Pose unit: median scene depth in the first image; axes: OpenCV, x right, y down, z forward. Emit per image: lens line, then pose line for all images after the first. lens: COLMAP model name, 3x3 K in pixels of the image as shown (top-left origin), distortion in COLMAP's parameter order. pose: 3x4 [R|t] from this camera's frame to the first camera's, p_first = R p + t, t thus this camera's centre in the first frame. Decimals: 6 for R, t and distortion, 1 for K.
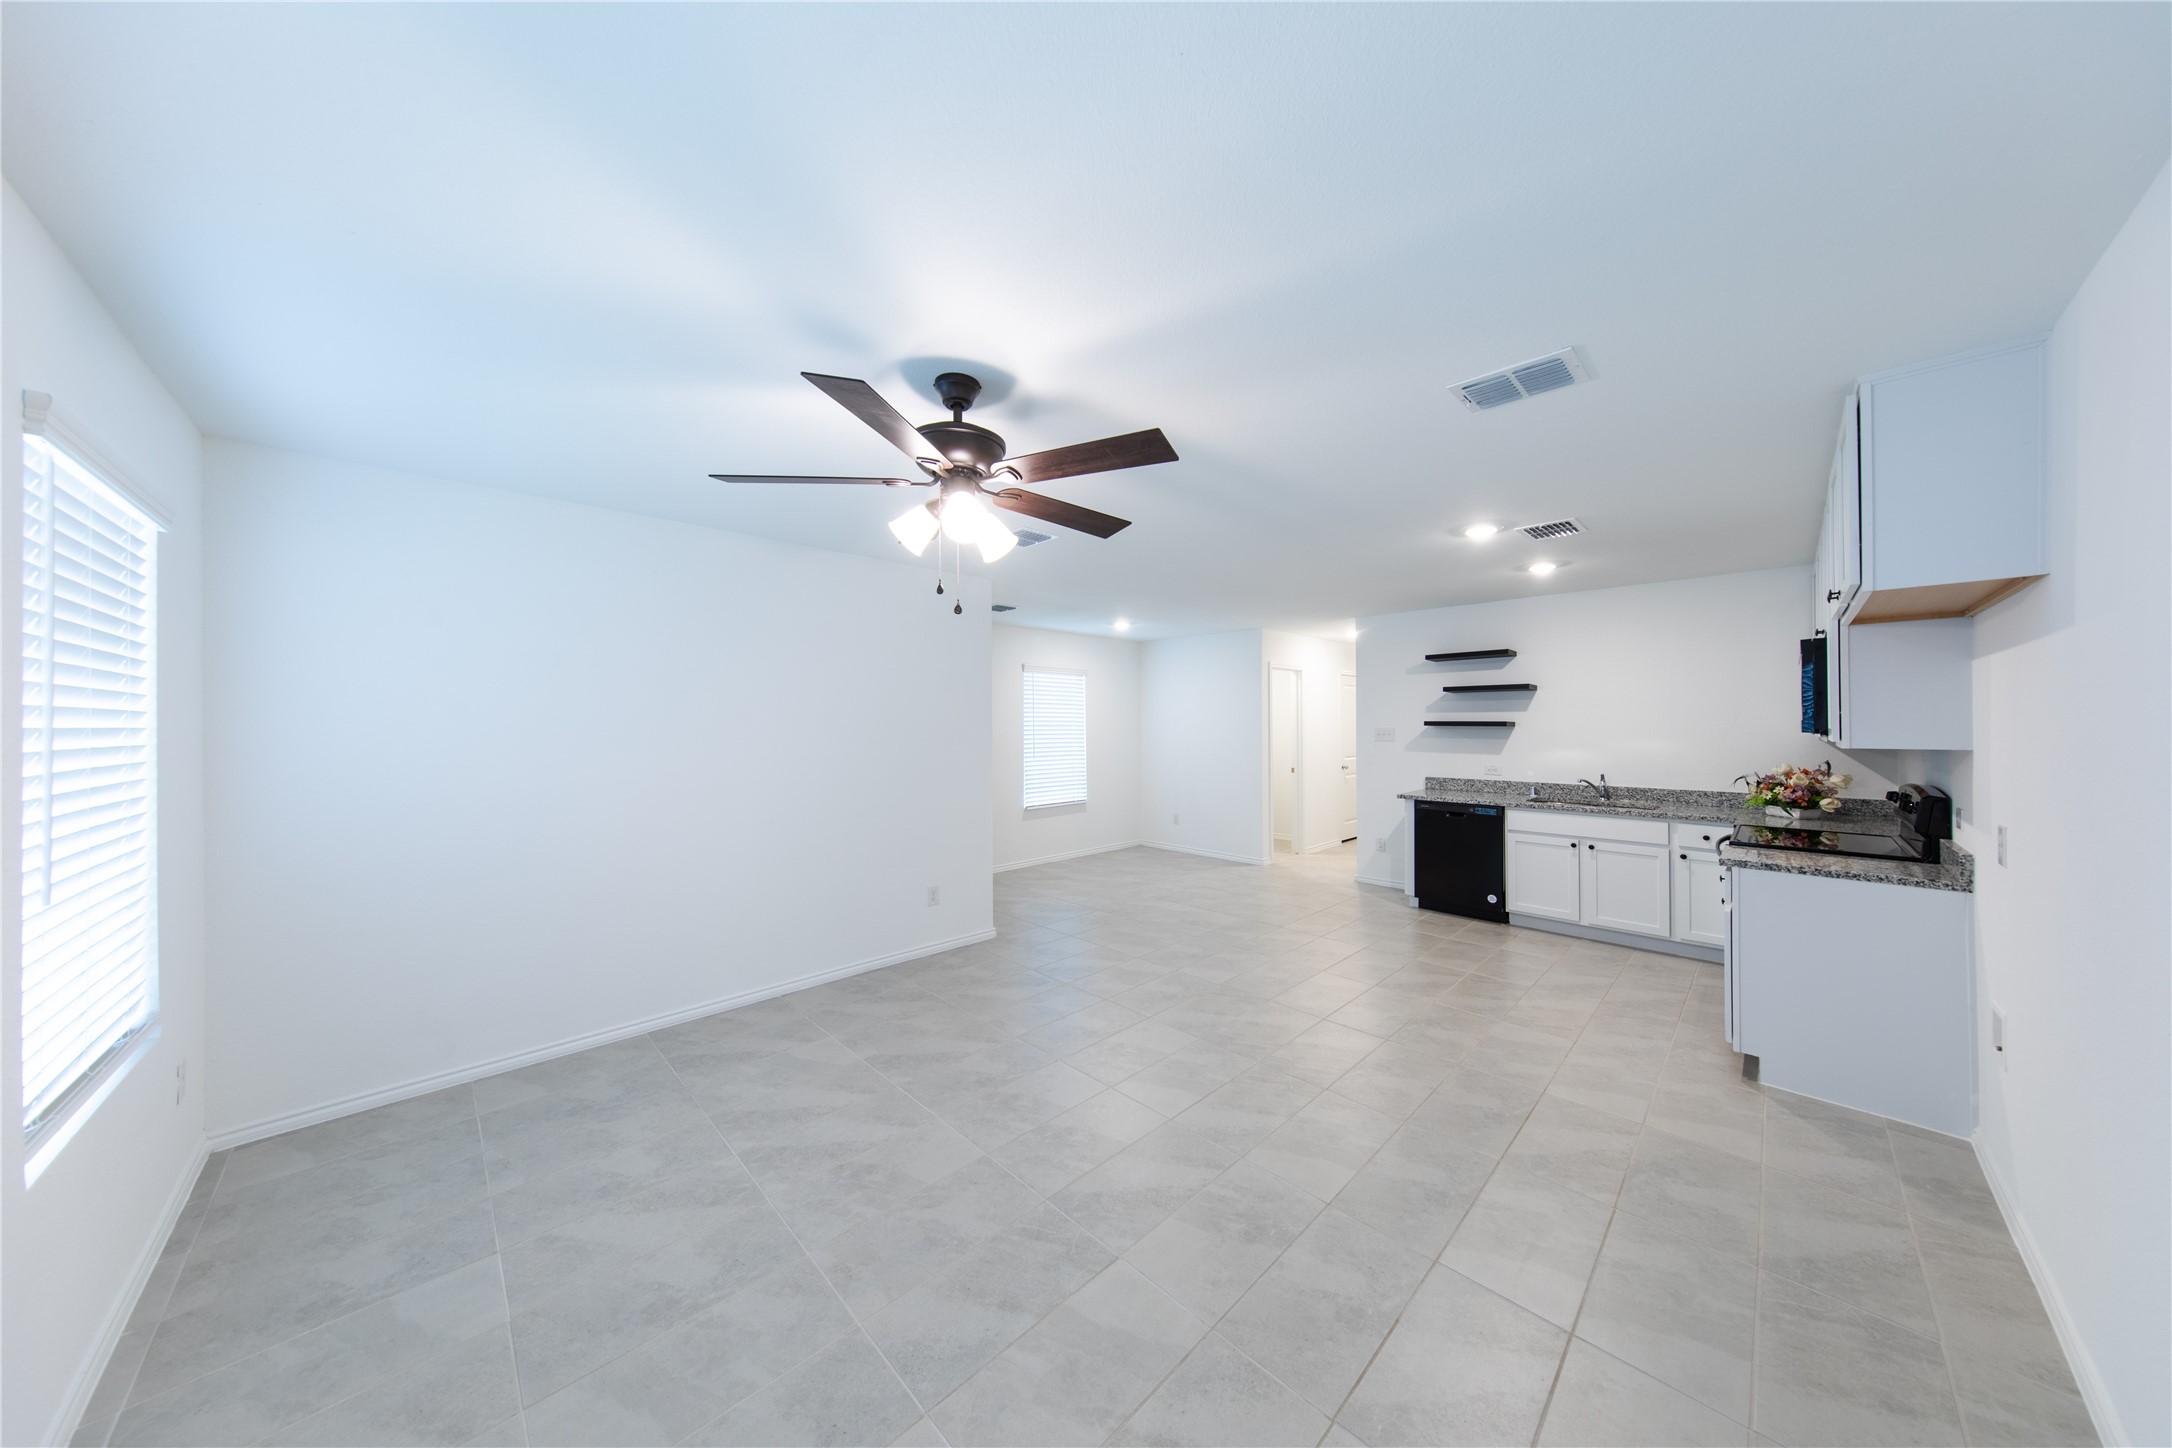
lens RADIAL K [[686.9, 0, 1086.0], [0, 686.9, 724.0], [0, 0, 1]] dist [0.017438, 0.000008]
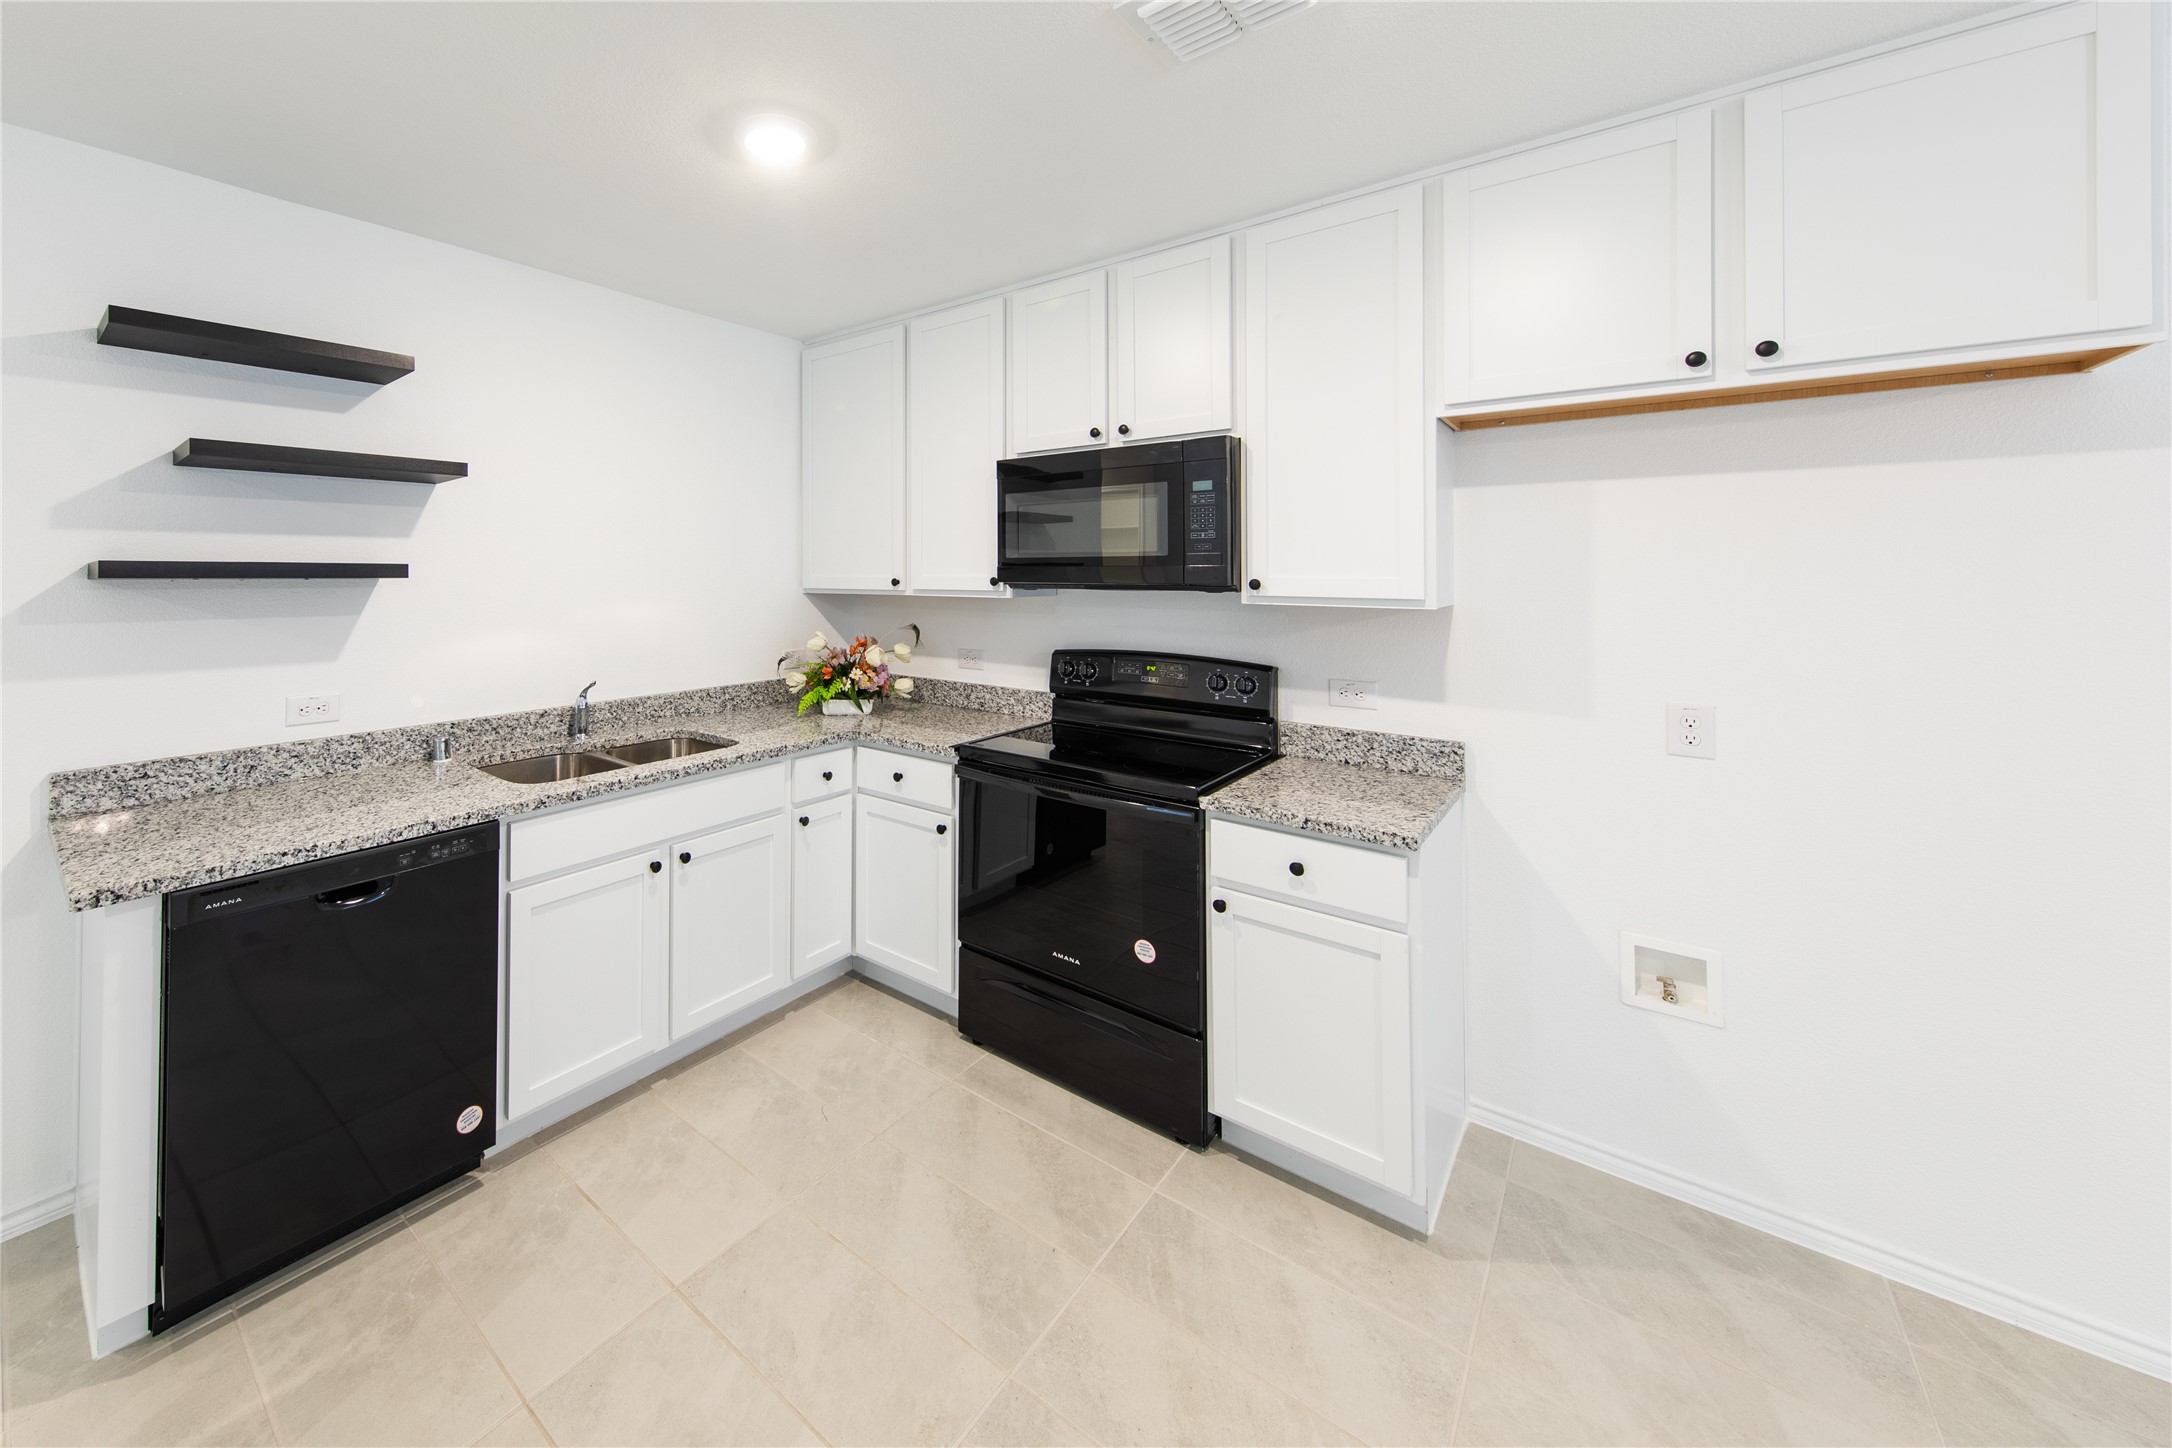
lens RADIAL K [[821.6, 0, 882.3], [0, 821.6, 558.7], [0, 0, 1]] dist [0.002414, -0.000086]
pose [[-0.051351, 0.014283, 0.998579, 0.237369], [0.001495, 0.999898, -0.014225, 0.000000], [-0.998680, 0.000763, -0.051367, 1.011146]]
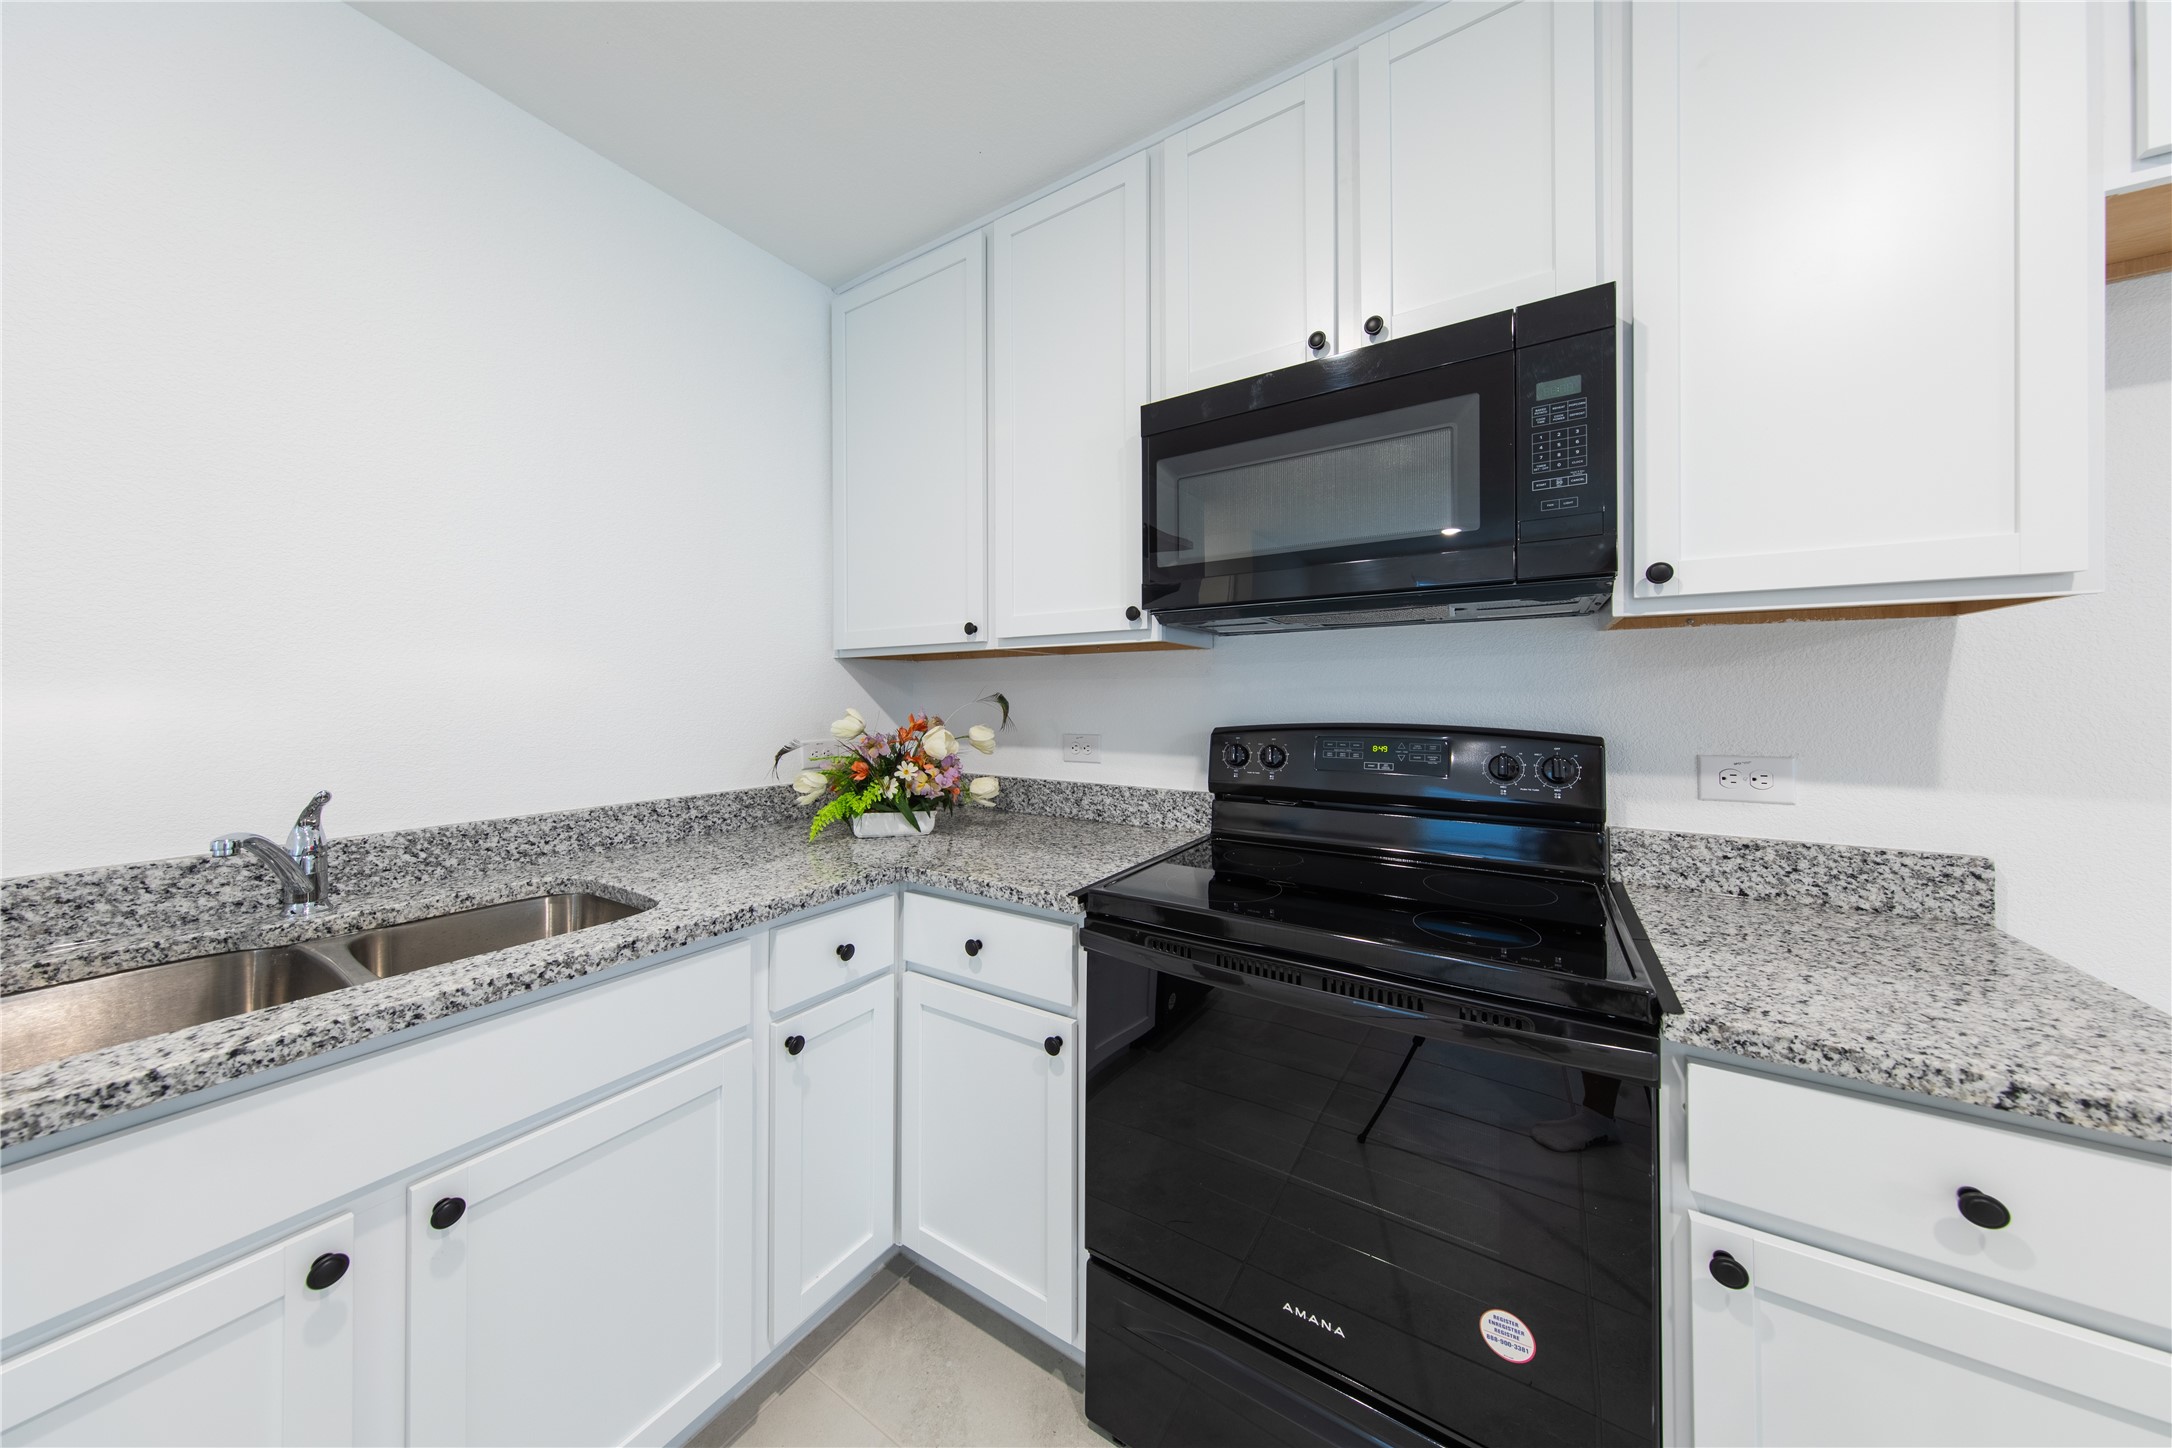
lens RADIAL K [[687.9, 0, 1087.0], [0, 687.9, 693.5], [0, 0, 1]] dist [0.004447, -0.000049]
pose [[-0.224434, 0.006731, 0.974466, 0.581203], [0.003802, 0.999975, -0.006032, 0.052739], [-0.974482, 0.002352, -0.224454, 0.984698]]
